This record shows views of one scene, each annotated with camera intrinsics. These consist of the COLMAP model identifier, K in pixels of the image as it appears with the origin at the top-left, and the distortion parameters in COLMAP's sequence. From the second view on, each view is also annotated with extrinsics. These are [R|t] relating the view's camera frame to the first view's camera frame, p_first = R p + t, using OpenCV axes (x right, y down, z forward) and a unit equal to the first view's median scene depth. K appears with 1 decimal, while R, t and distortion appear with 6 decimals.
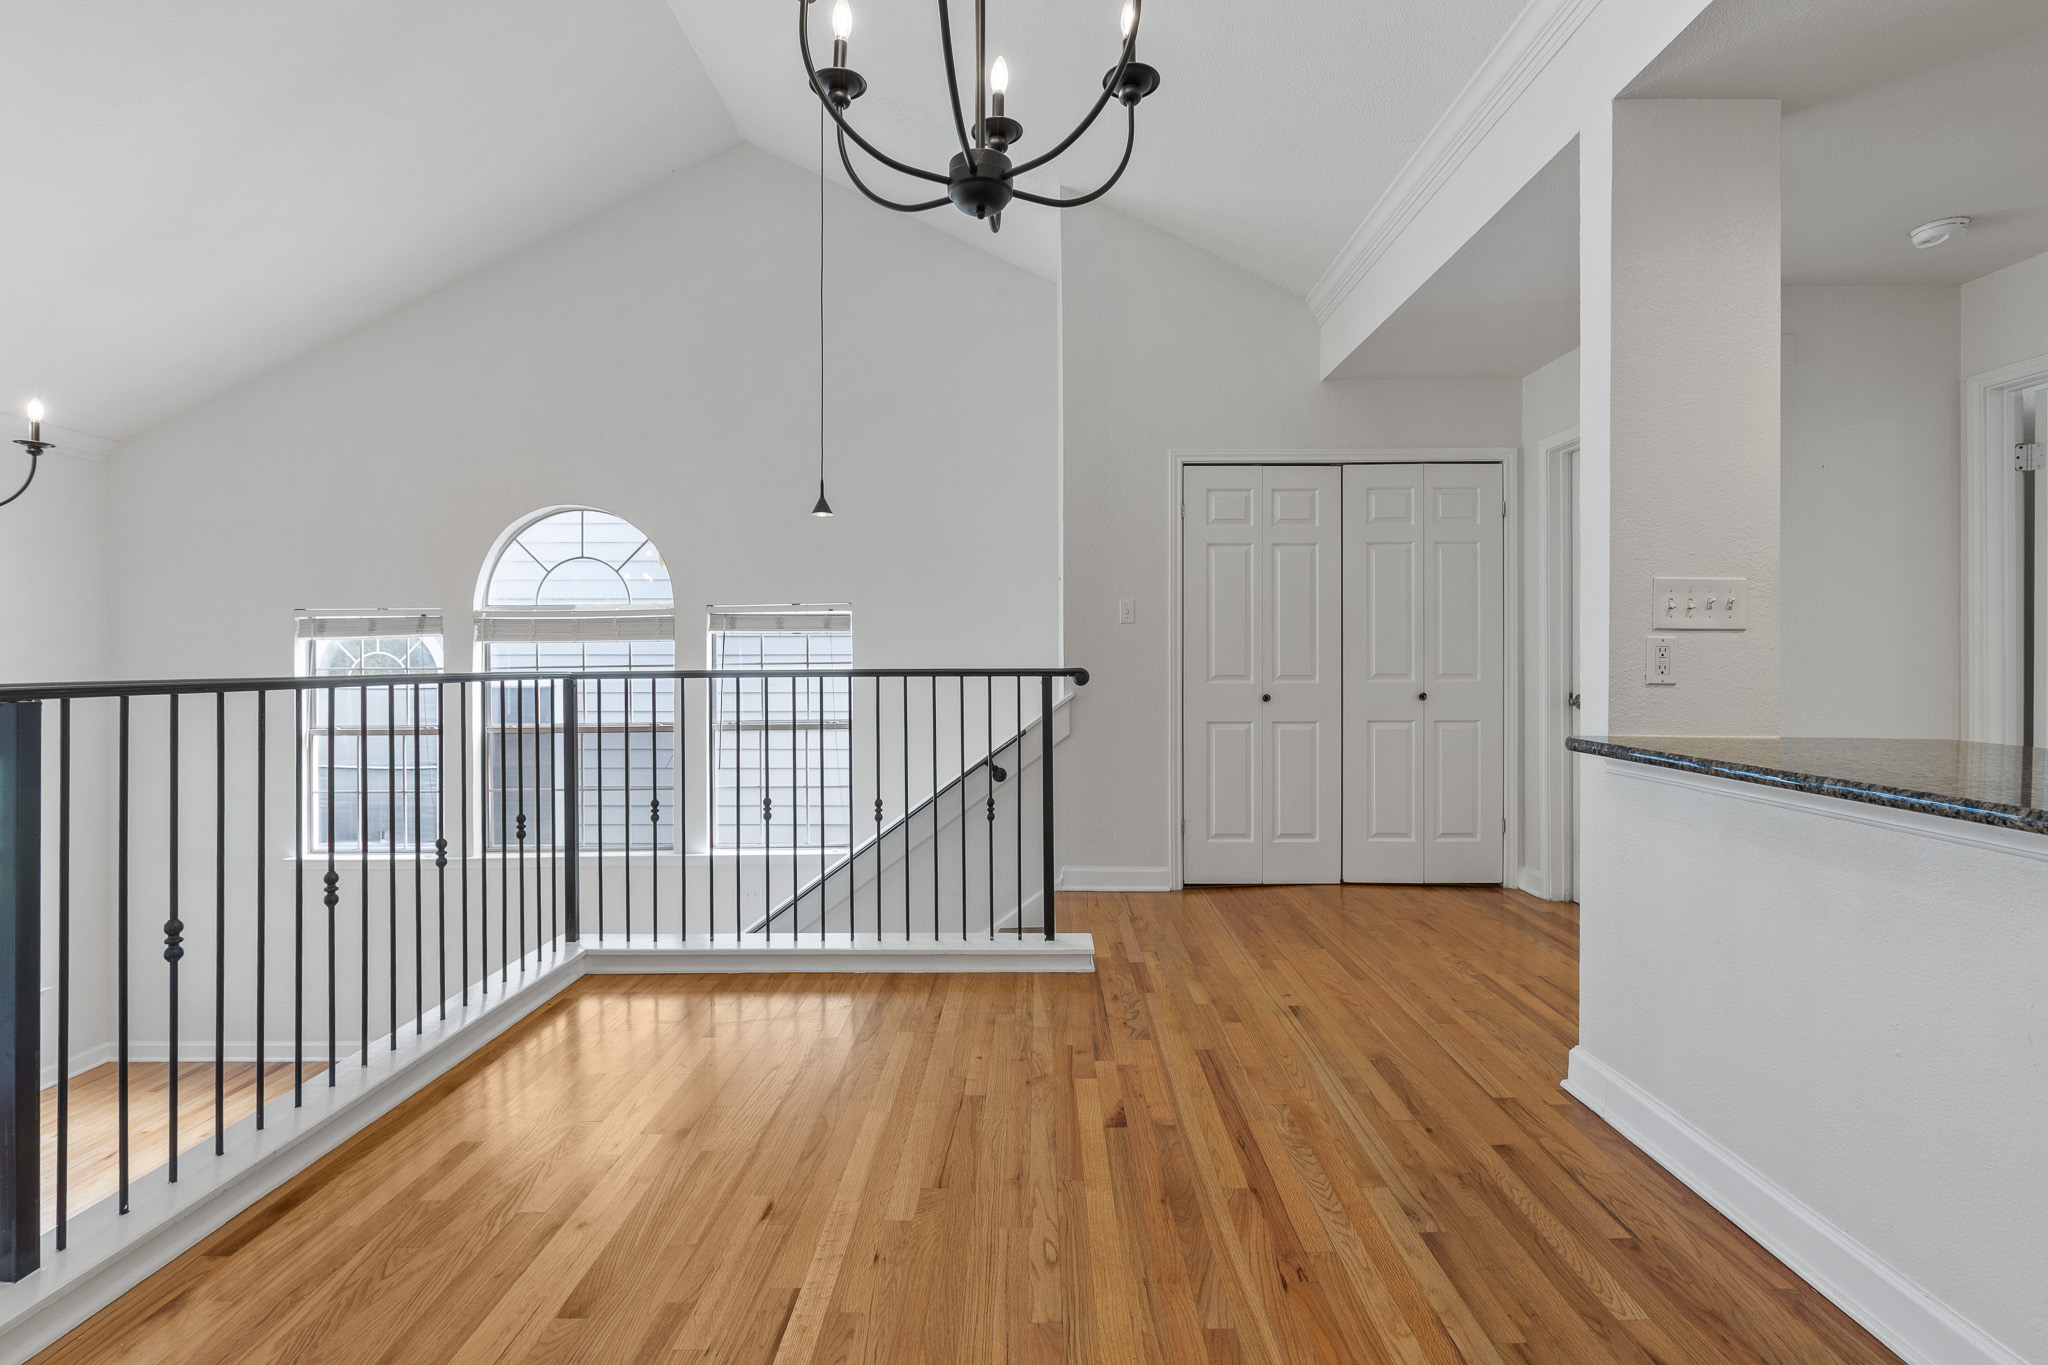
lens RADIAL K [[921.7, 0, 1029.5], [0, 921.7, 663.3], [0, 0, 1]] dist [0.003515, -0.002637]
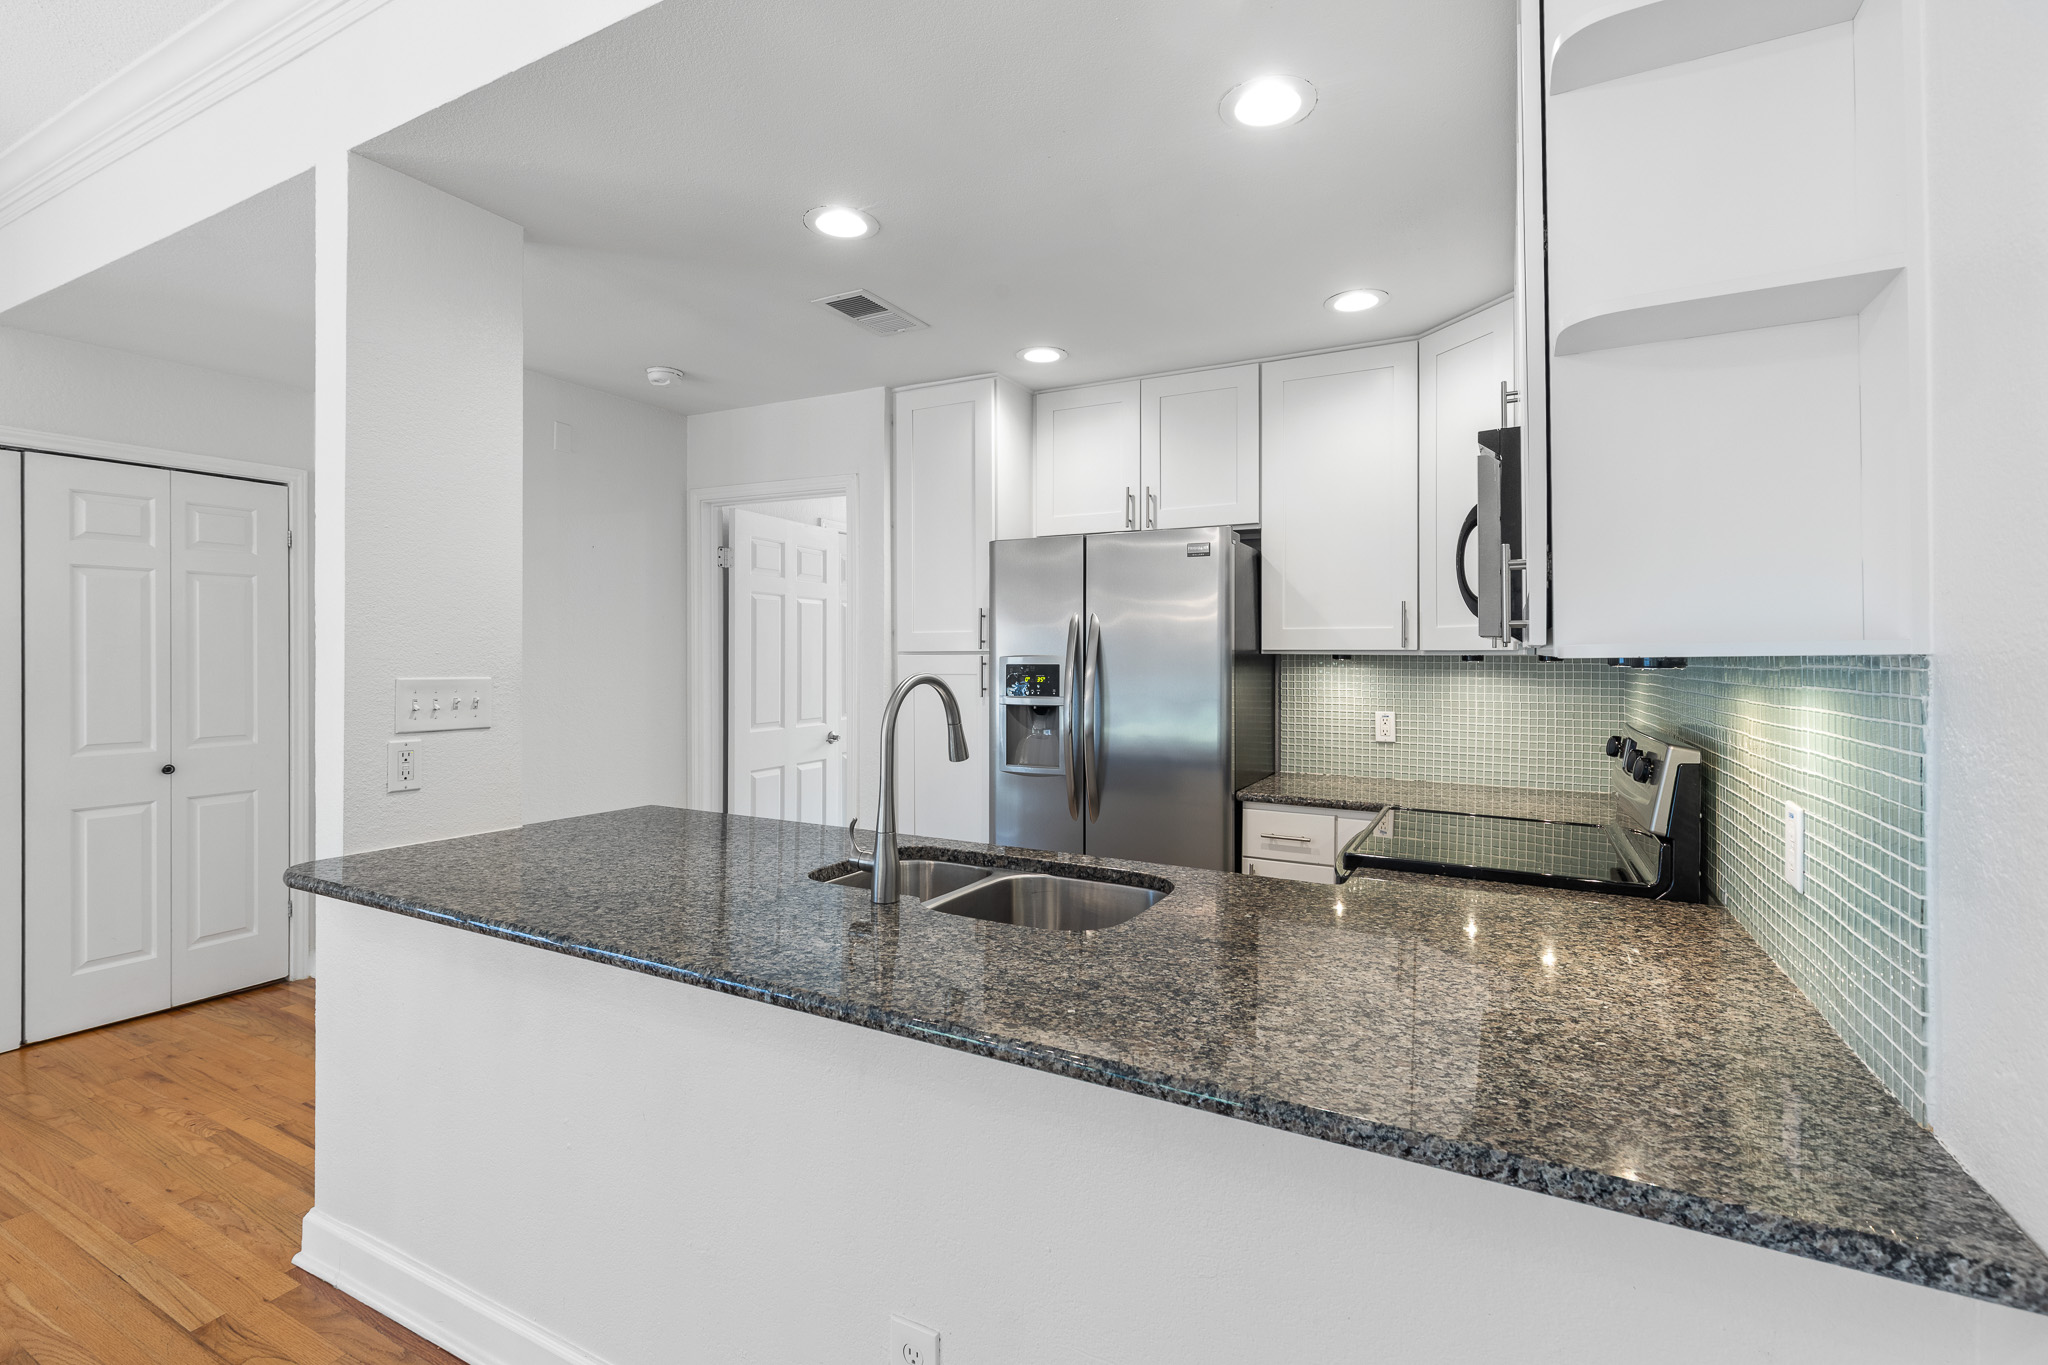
lens RADIAL K [[921.7, 0, 1027.2], [0, 921.7, 656.4], [0, 0, 1]] dist [0.003515, -0.002637]
pose [[0.460104, -0.001729, 0.887863, 0.104150], [0.002999, 0.999995, 0.000393, -0.087378], [-0.887860, 0.002482, 0.460108, -0.005971]]
